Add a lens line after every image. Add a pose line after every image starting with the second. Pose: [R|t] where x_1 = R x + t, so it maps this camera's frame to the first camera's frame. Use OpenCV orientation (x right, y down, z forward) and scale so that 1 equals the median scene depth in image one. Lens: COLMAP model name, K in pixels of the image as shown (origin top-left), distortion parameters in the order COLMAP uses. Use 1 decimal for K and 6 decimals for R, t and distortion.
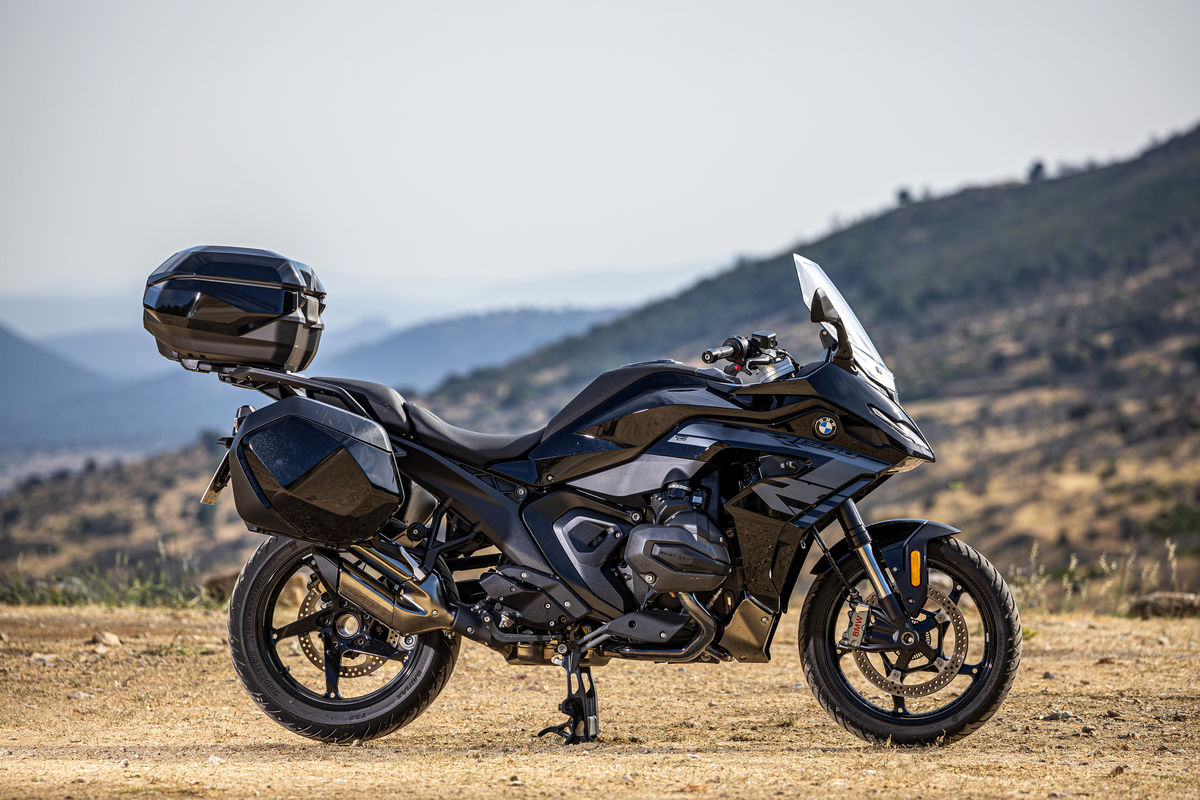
lens RADIAL K [[5954.2, 0, 600.0], [0, 5954.2, 400.0], [0, 0, 1]] dist [1.634819, -8.631619]
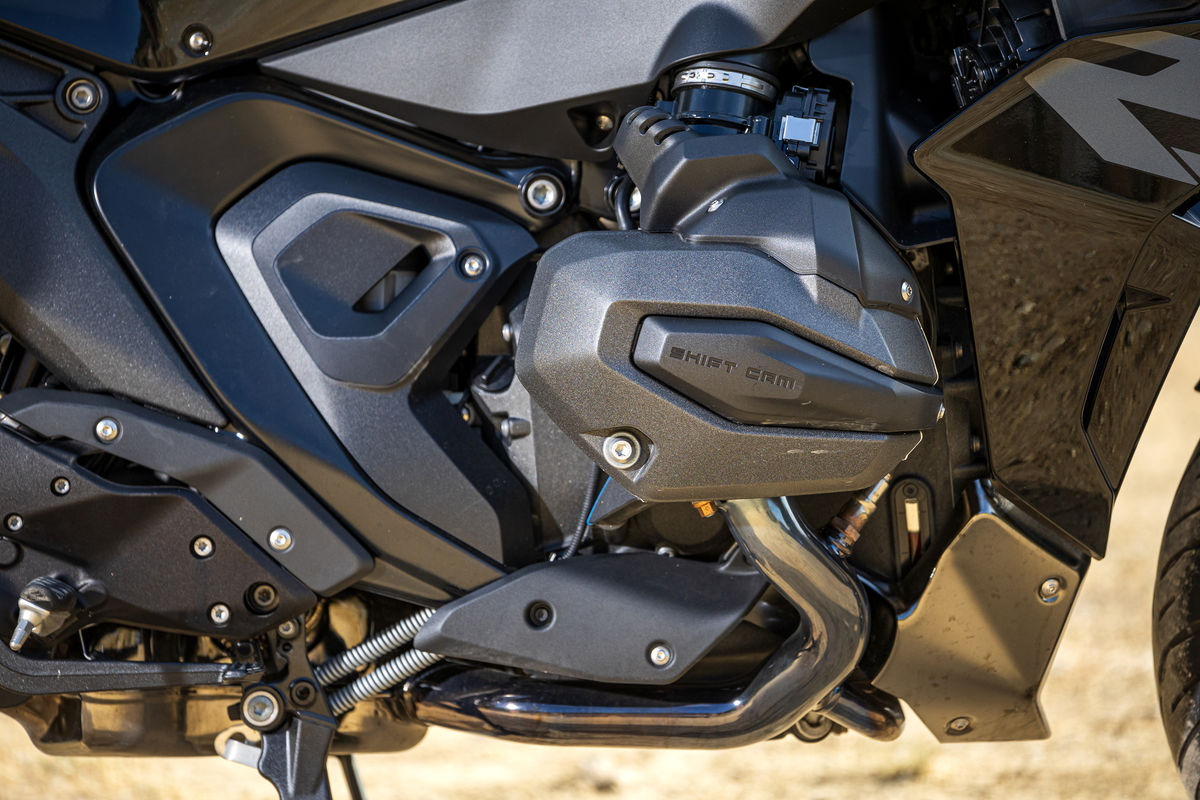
lens RADIAL K [[5954.2, 0, 600.0], [0, 5954.2, 400.0], [0, 0, 1]] dist [1.634819, -8.631619]
pose [[0.995243, -0.020049, 0.095334, -0.016219], [0.010458, 0.994927, 0.100055, 0.002715], [-0.096856, -0.098582, 0.990404, 0.744902]]
